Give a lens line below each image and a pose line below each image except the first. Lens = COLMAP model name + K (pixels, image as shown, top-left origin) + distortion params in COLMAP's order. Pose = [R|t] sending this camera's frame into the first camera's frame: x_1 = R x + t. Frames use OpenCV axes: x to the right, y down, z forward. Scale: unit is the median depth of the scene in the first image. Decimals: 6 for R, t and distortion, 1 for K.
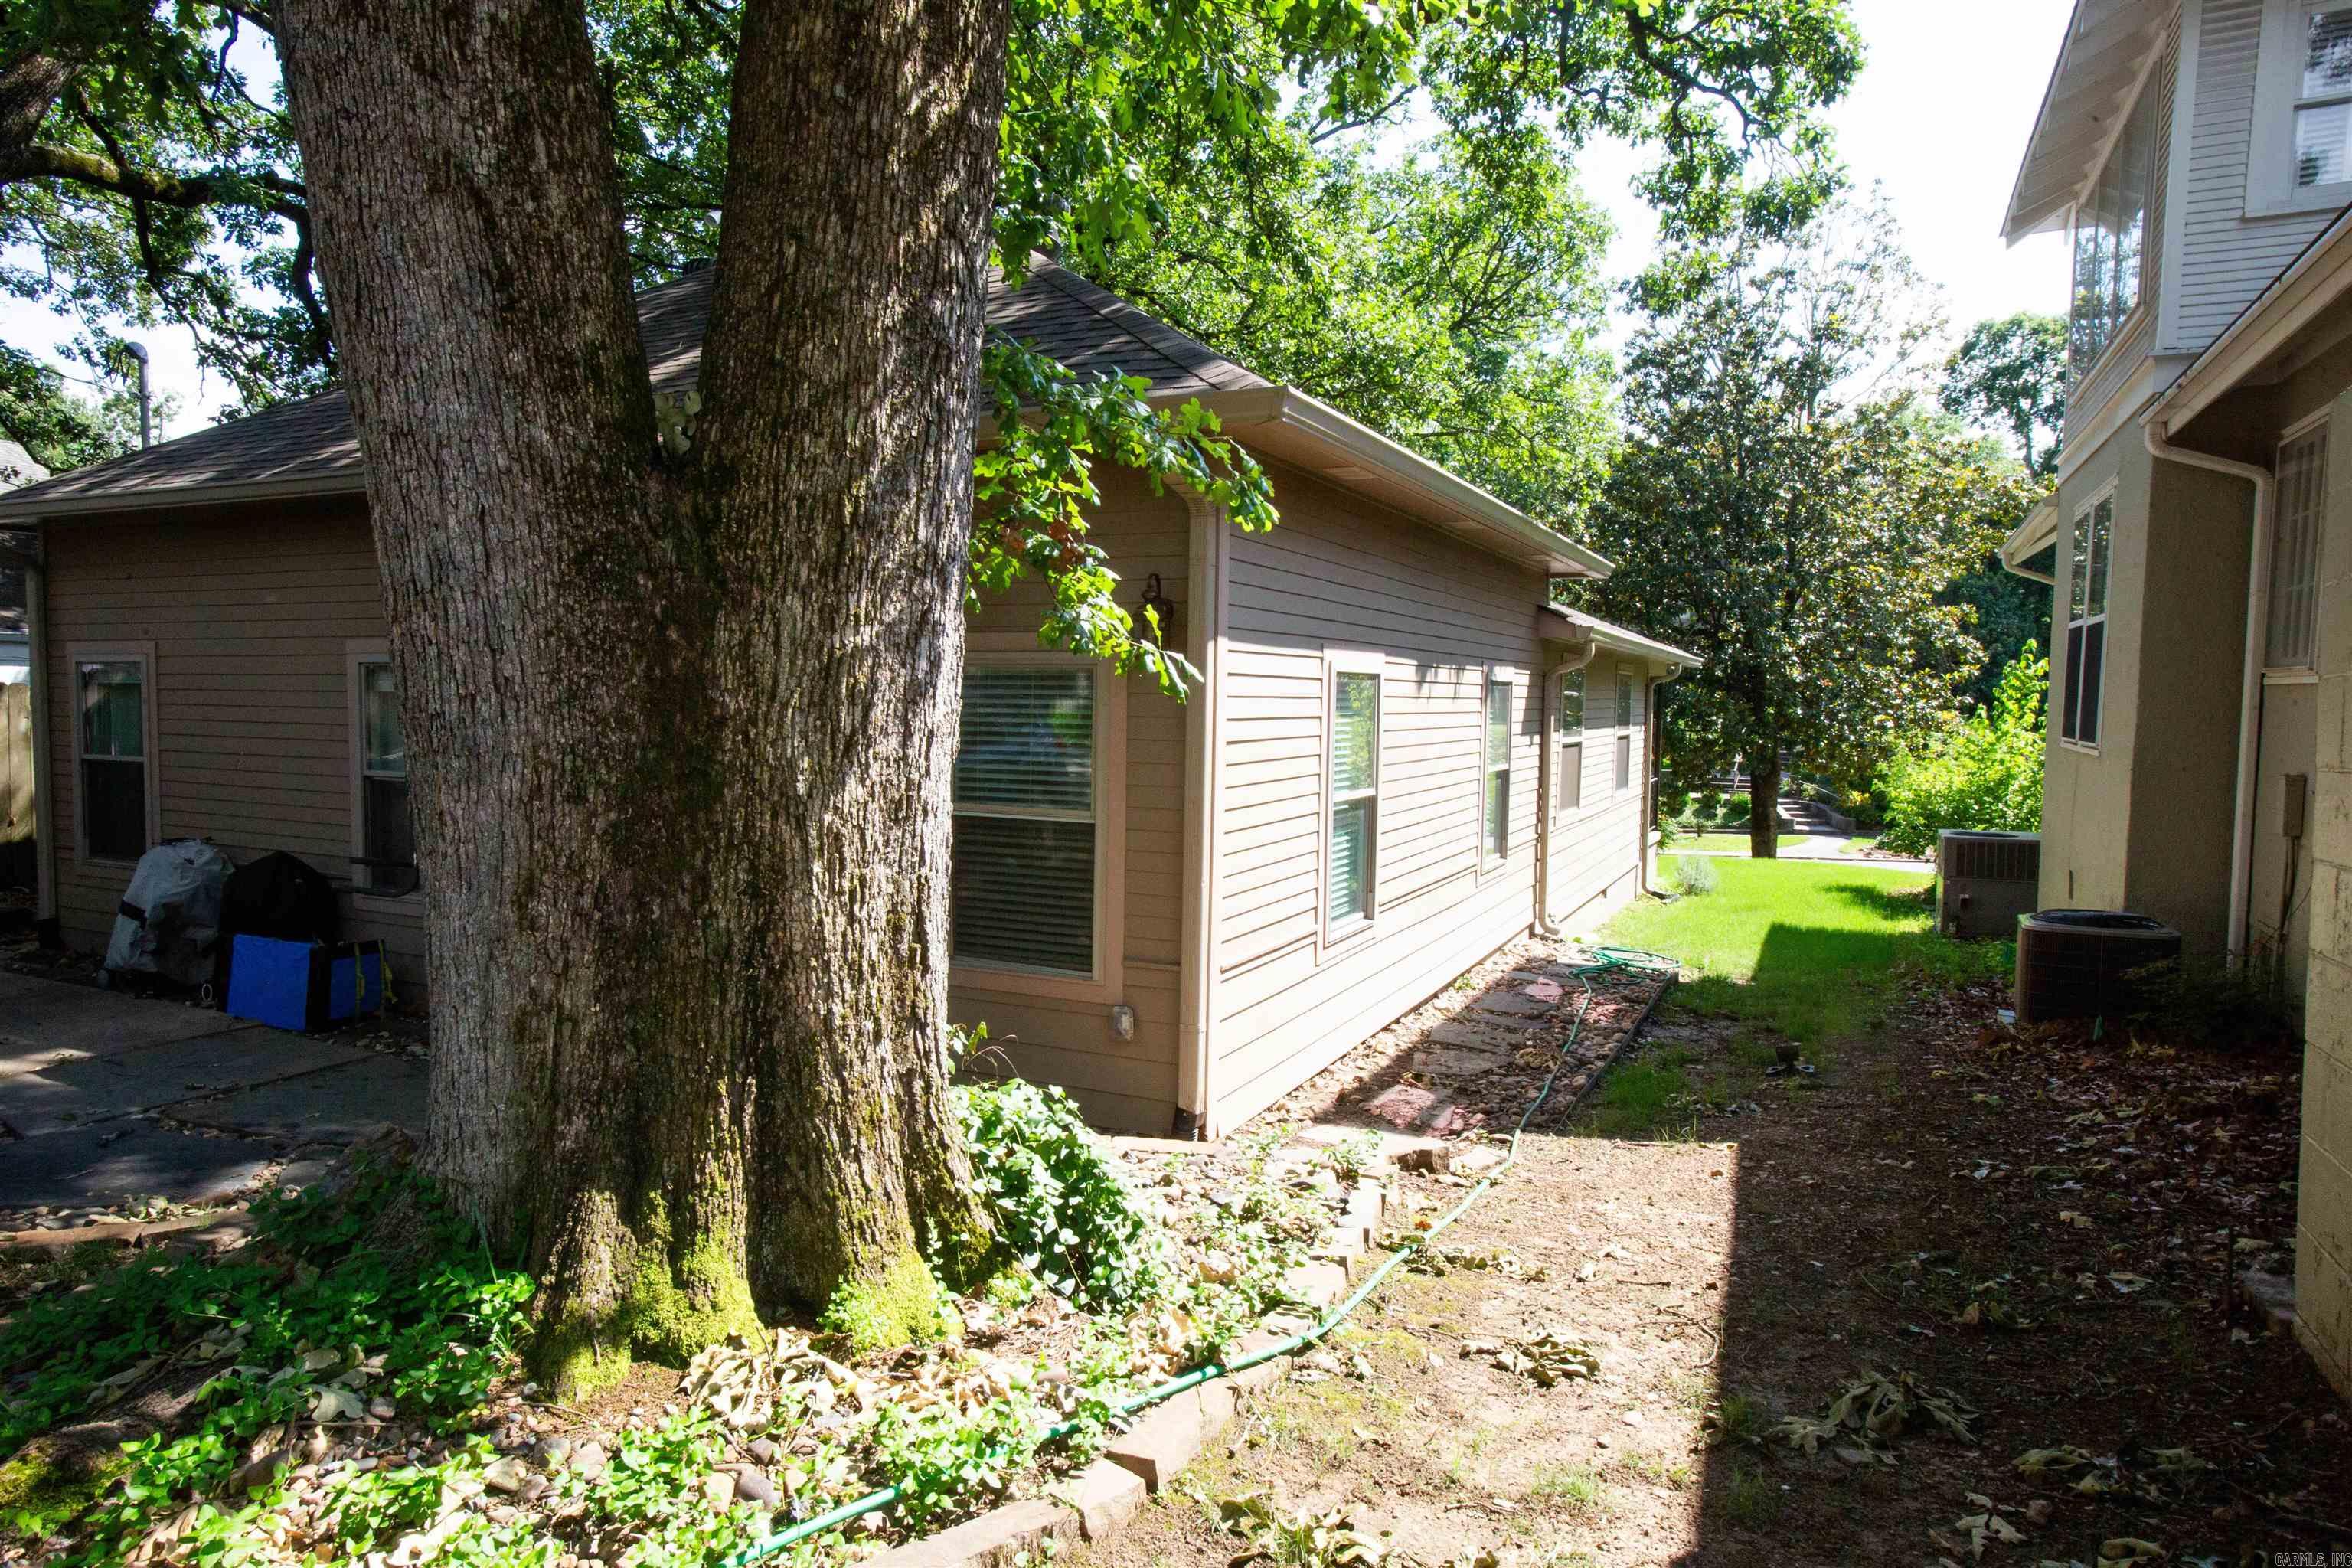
lens RADIAL K [[1495.1, 0, 1173.1], [0, 1495.1, 794.0], [0, 0, 1]] dist [-0.037844, -0.000207]
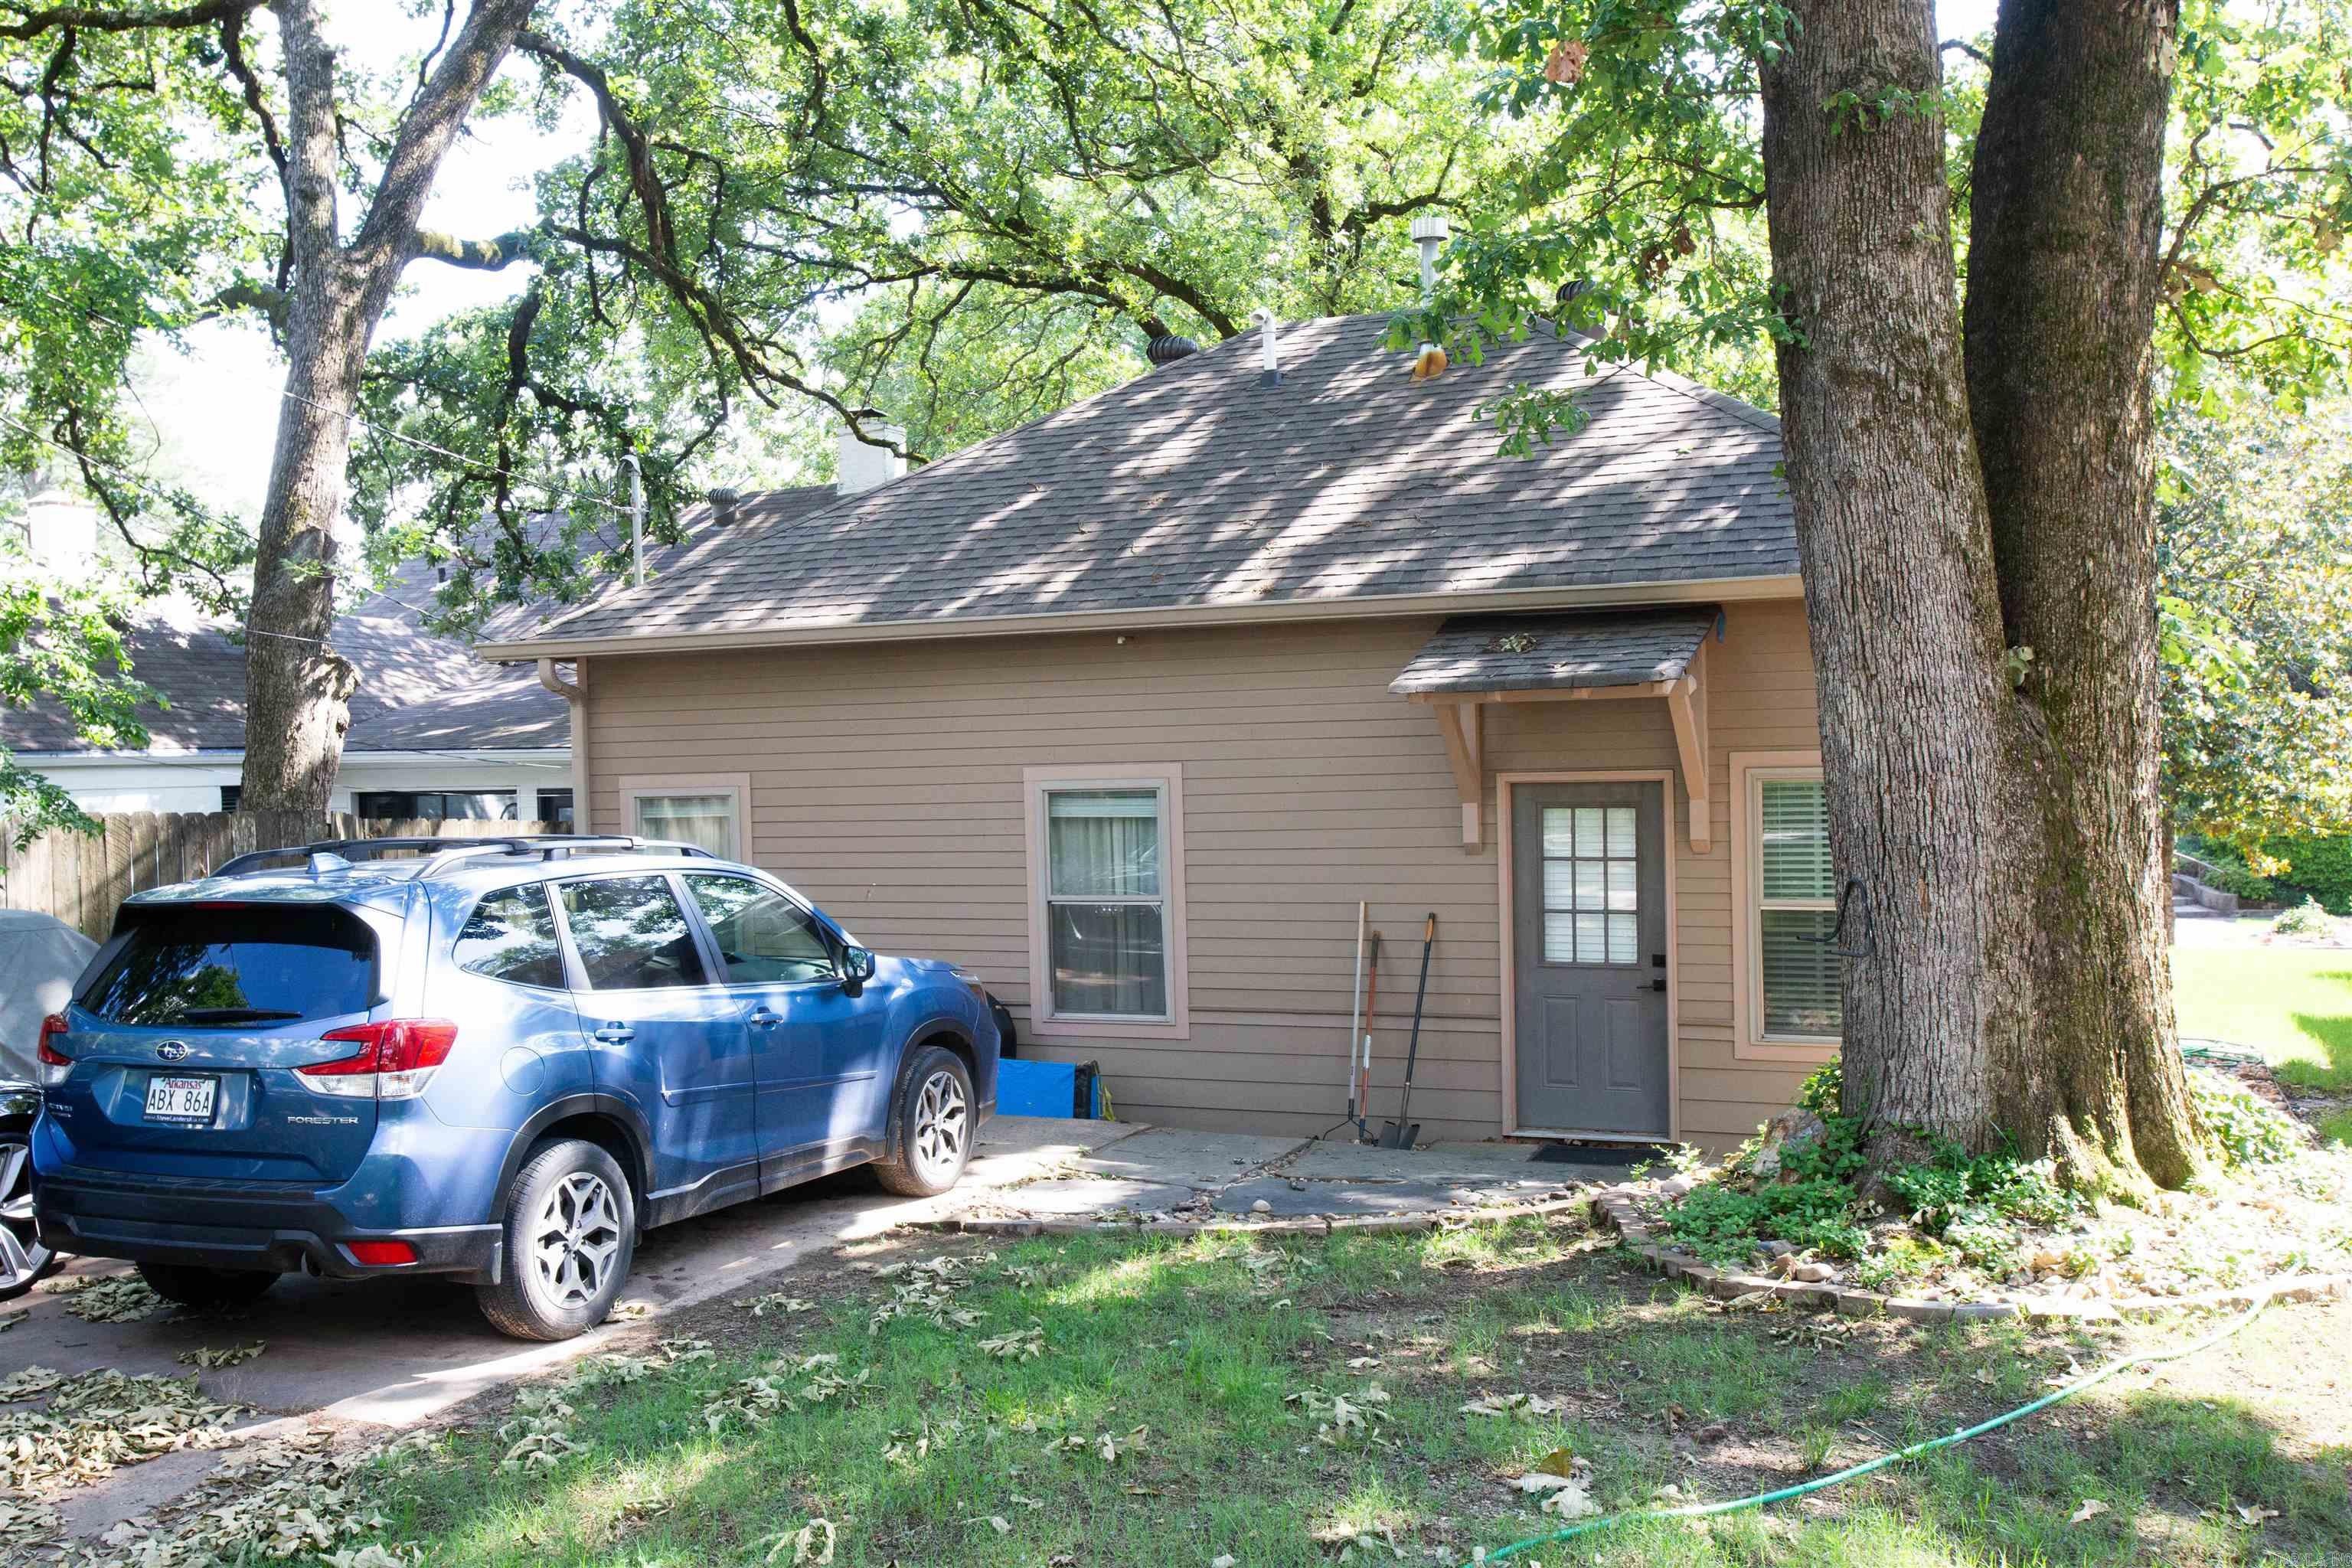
lens RADIAL K [[2273.2, 0, 1175.4], [0, 2273.2, 780.3], [0, 0, 1]] dist [0.021109, 0.000000]
pose [[0.998567, -0.039682, 0.035897, -1.445827], [0.041535, 0.997761, -0.052420, -0.027567], [-0.033737, 0.053836, 0.997980, -1.598481]]
